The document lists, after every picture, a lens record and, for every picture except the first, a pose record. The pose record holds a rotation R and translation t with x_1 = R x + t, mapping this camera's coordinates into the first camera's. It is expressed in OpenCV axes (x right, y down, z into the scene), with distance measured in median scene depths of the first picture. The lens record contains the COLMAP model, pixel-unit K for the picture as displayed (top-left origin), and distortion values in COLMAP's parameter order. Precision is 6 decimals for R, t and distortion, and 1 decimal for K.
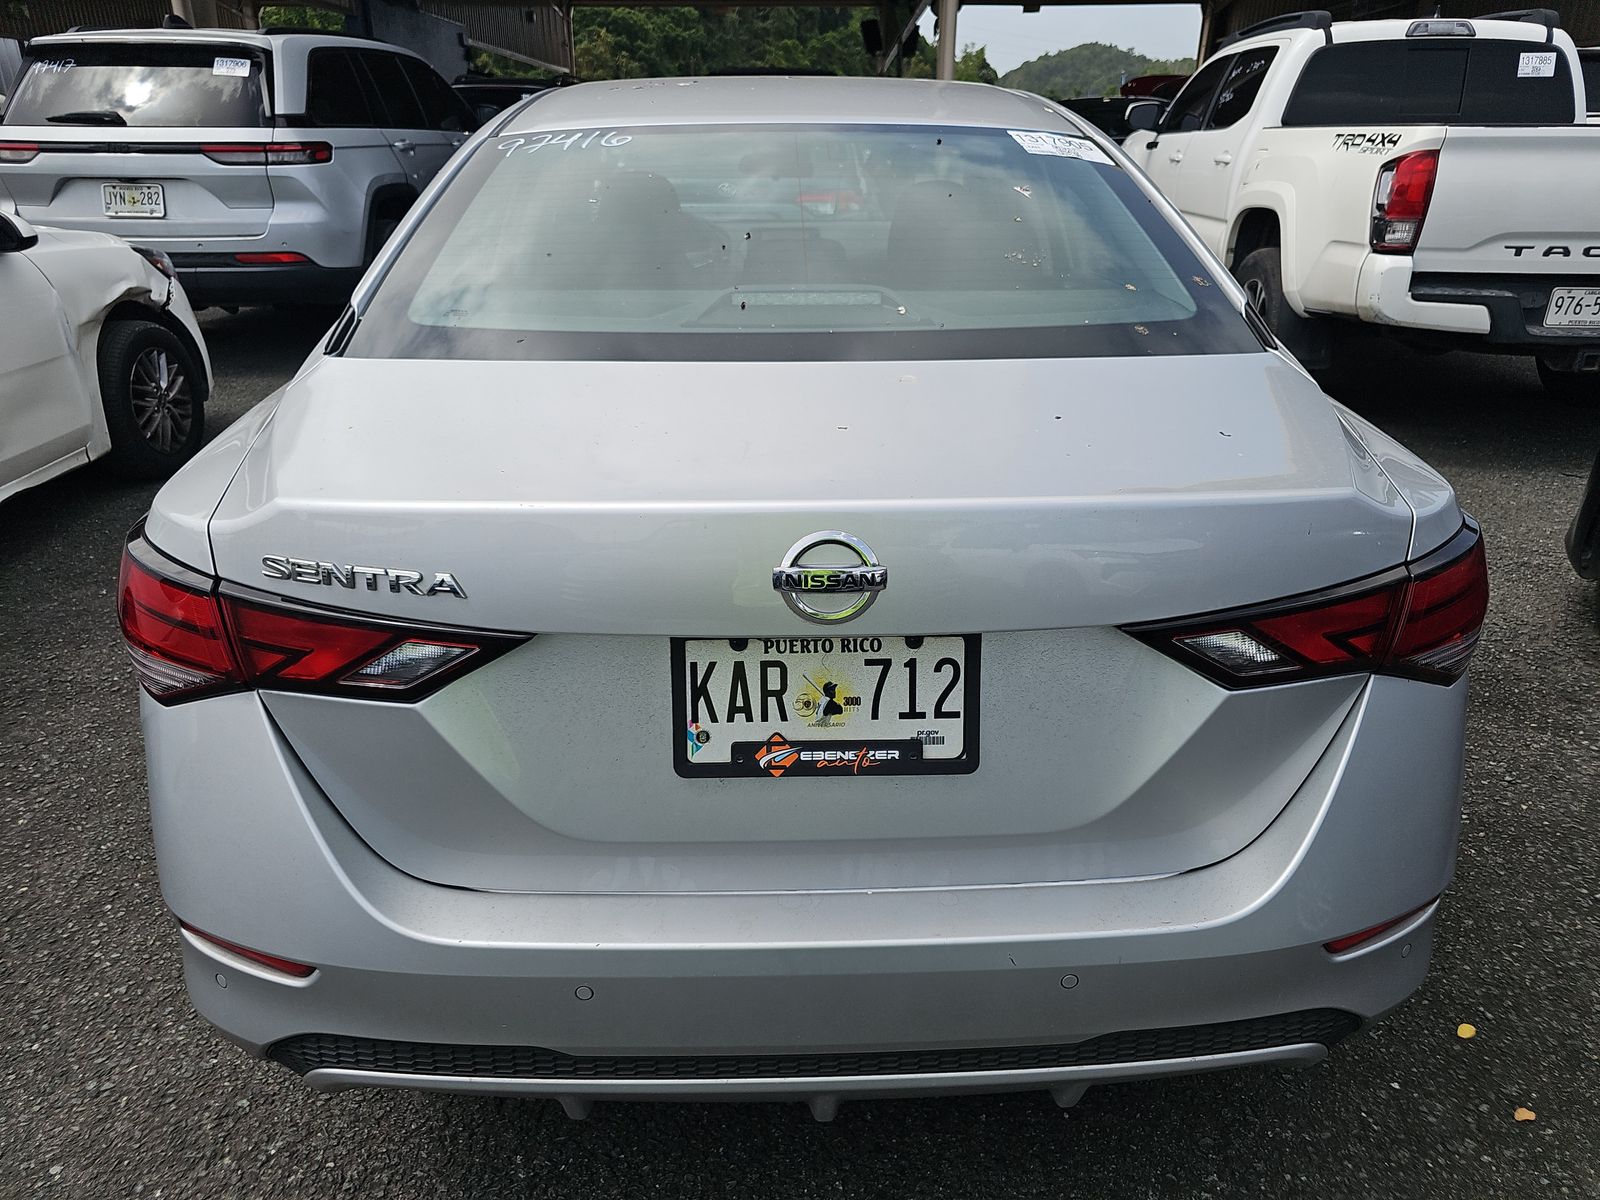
lens RADIAL K [[1049.6, 0, 801.2], [0, 1049.6, 585.4], [0, 0, 1]] dist [0.016296, -0.006673]
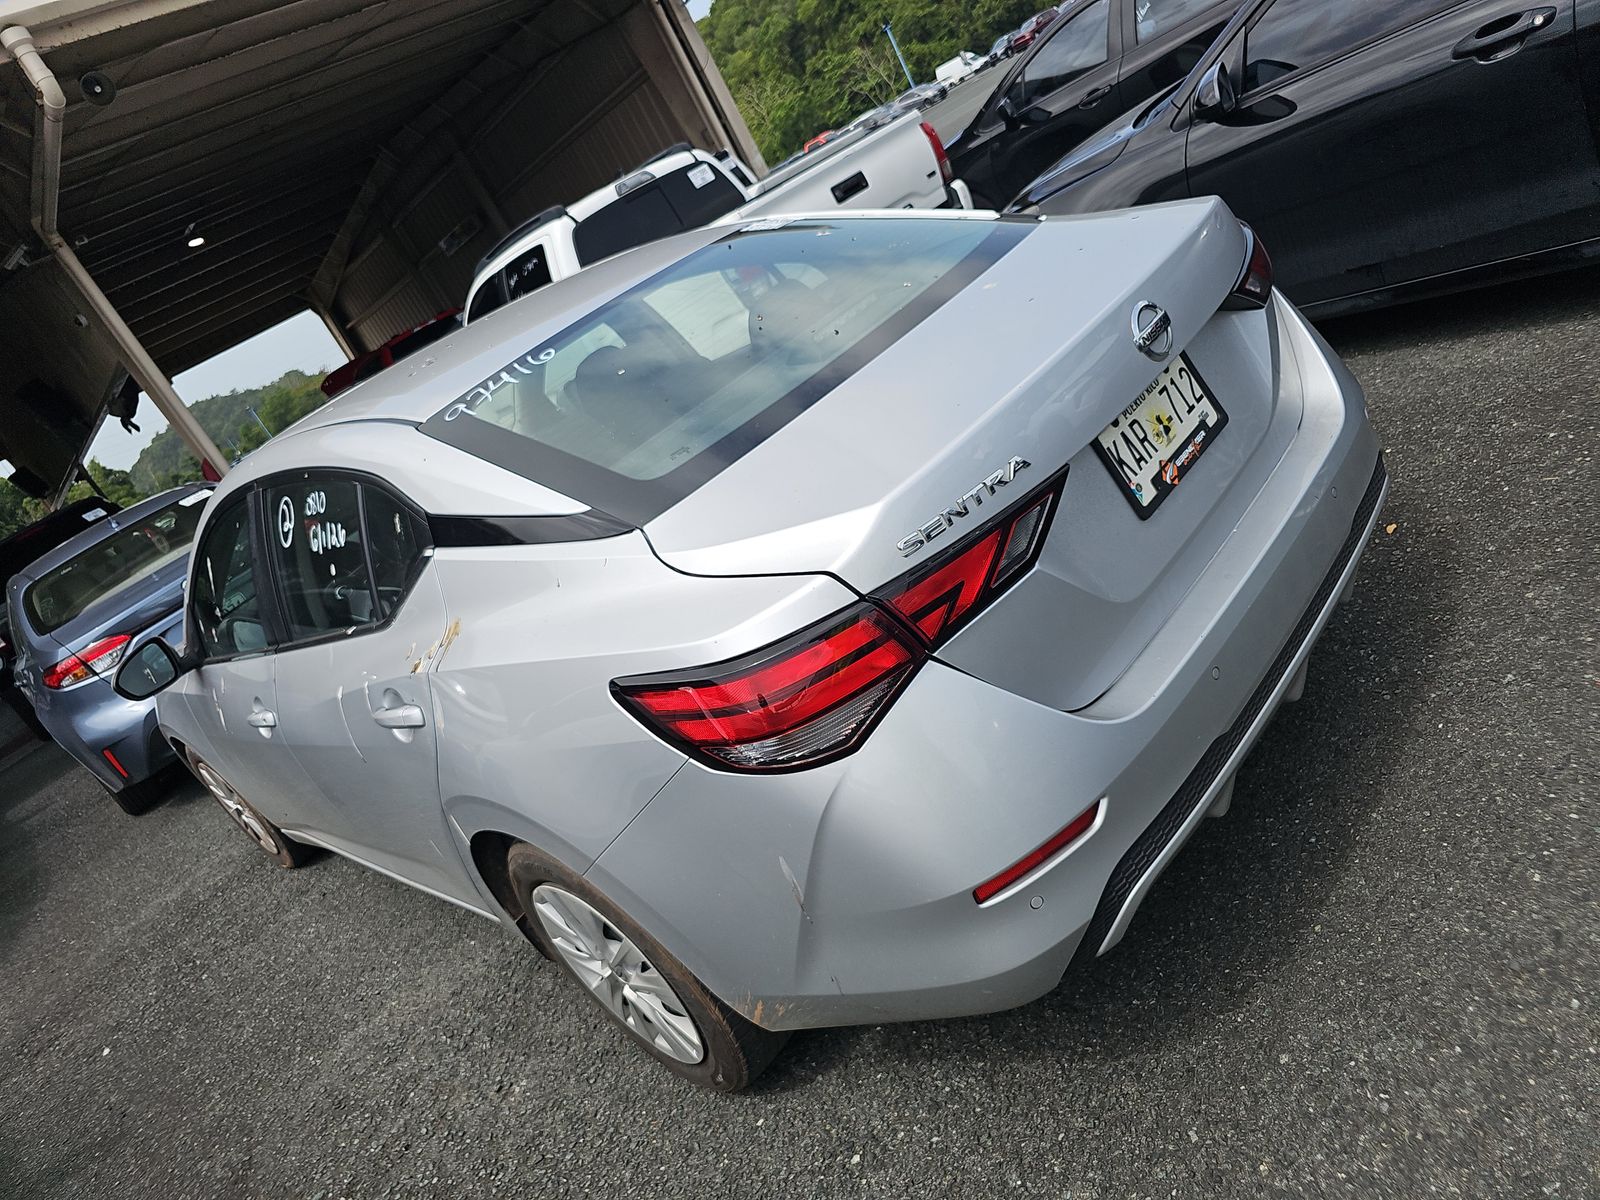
lens RADIAL K [[1049.6, 0, 794.1], [0, 1049.6, 602.1], [0, 0, 1]] dist [0.016296, -0.006673]
pose [[0.634439, -0.572904, 0.518911, -1.247502], [0.669830, 0.742514, 0.000816, -0.059901], [-0.385766, 0.347064, 0.854828, -0.009658]]
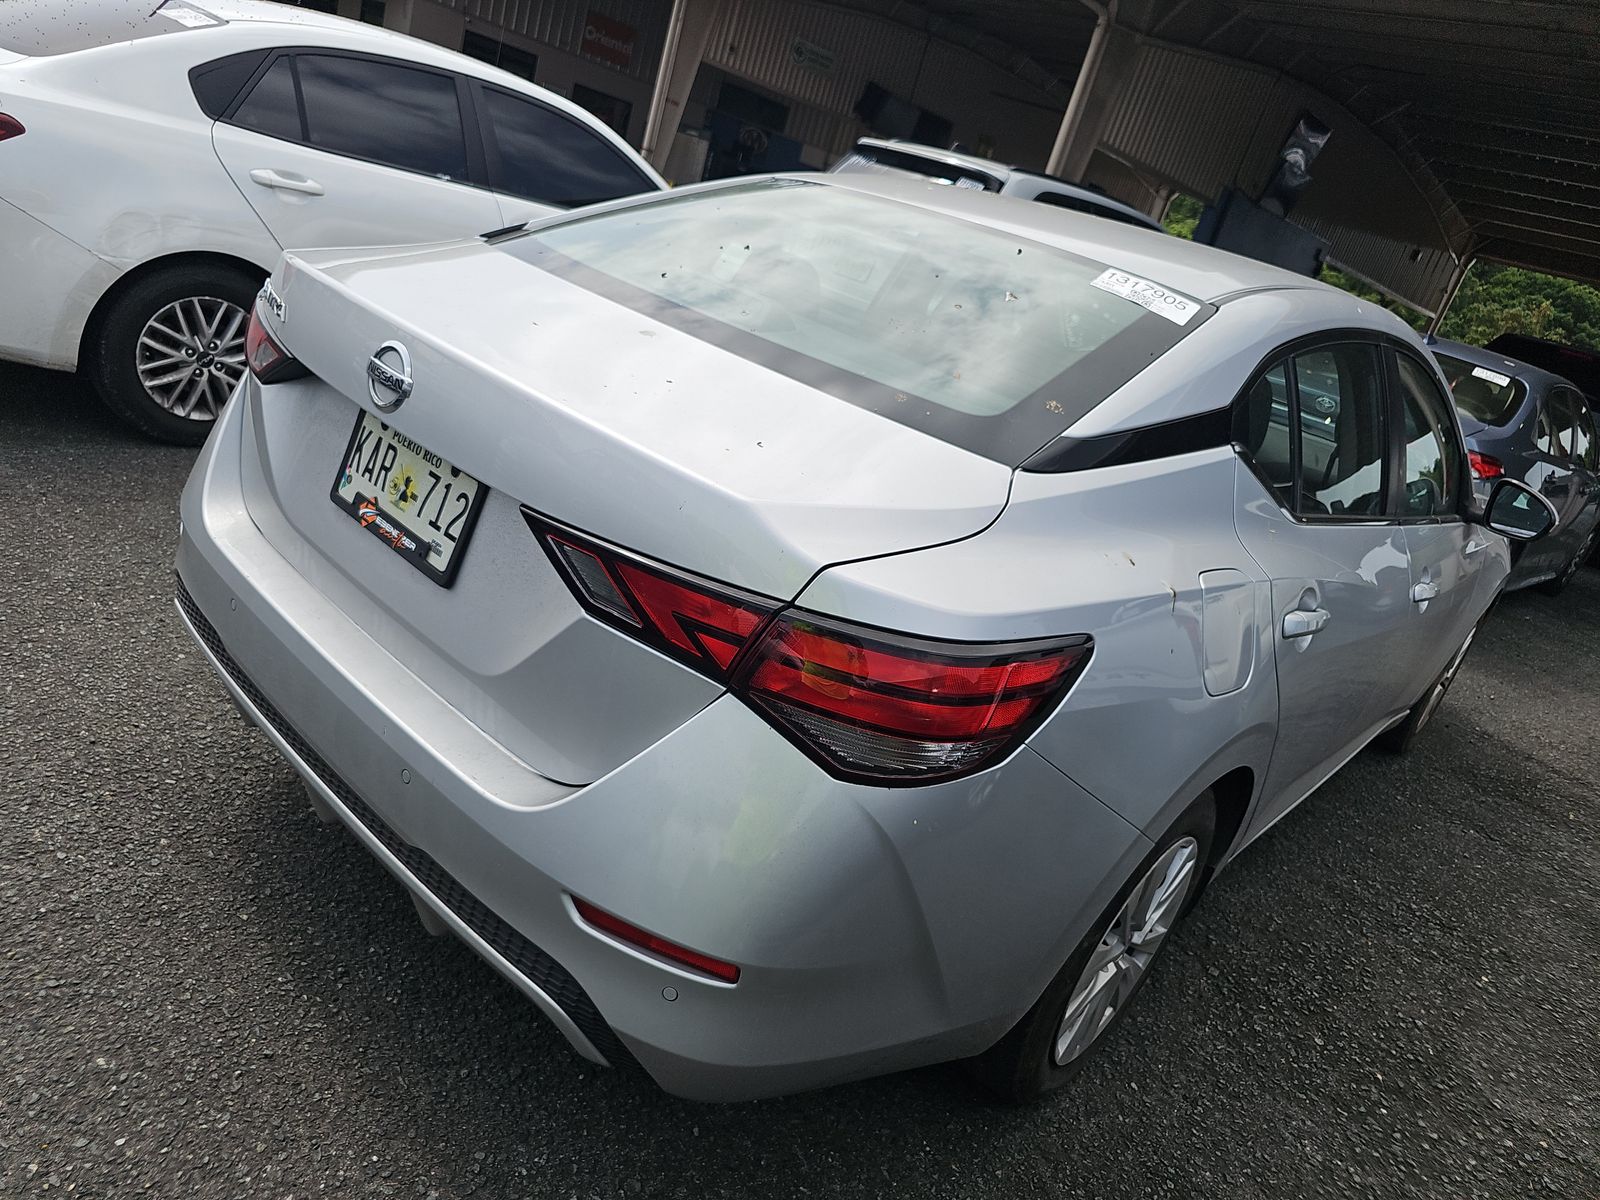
lens RADIAL K [[1049.6, 0, 785.2], [0, 1049.6, 608.8], [0, 0, 1]] dist [0.016296, -0.006673]
pose [[0.697569, 0.434307, -0.569890, 1.187670], [-0.508398, 0.860472, 0.033455, -0.050049], [0.504904, 0.266394, 0.821040, 0.186851]]
